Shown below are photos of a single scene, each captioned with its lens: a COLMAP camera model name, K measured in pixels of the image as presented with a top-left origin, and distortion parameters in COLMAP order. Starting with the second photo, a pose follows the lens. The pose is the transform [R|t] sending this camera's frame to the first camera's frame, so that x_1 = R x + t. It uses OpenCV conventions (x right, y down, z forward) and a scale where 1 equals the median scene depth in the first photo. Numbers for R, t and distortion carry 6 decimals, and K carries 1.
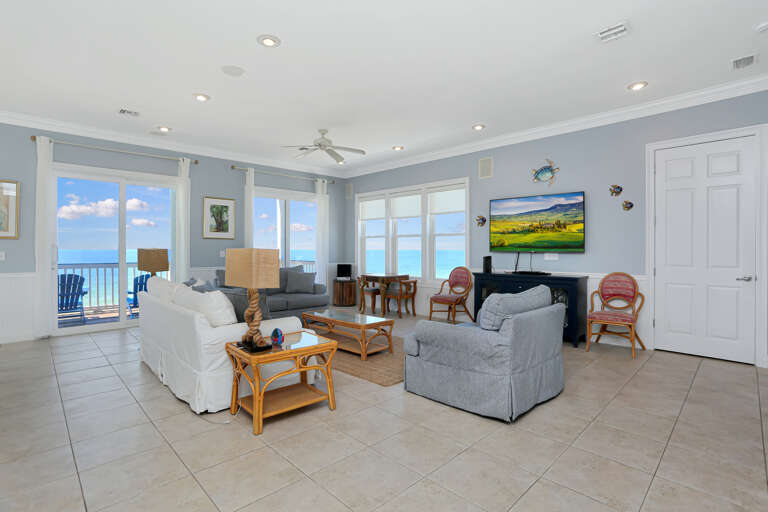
lens RADIAL K [[369.0, 0, 403.1], [0, 369.0, 244.7], [0, 0, 1]] dist [-0.000813, 0.000075]
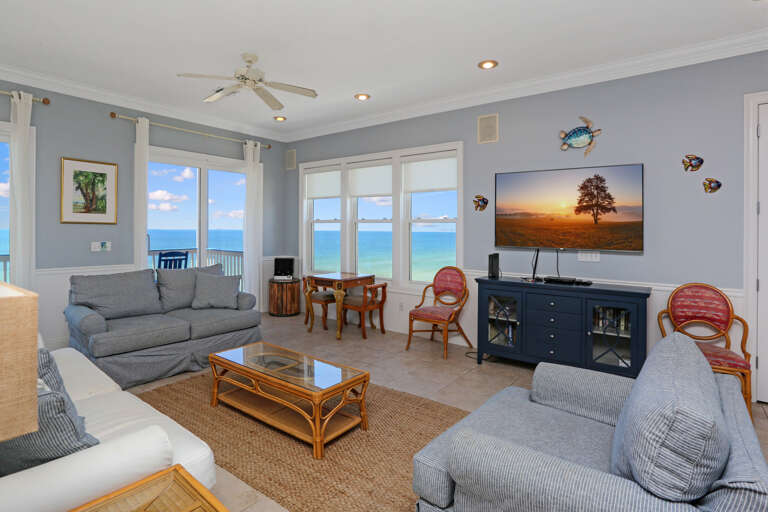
lens RADIAL K [[374.6, 0, 385.8], [0, 374.6, 233.3], [0, 0, 1]] dist [-0.016698, 0.000461]
pose [[0.994606, 0.009509, 0.103286, -0.043246], [-0.011949, 0.999663, 0.023031, -0.019798], [-0.103032, -0.024141, 0.994385, 0.291338]]
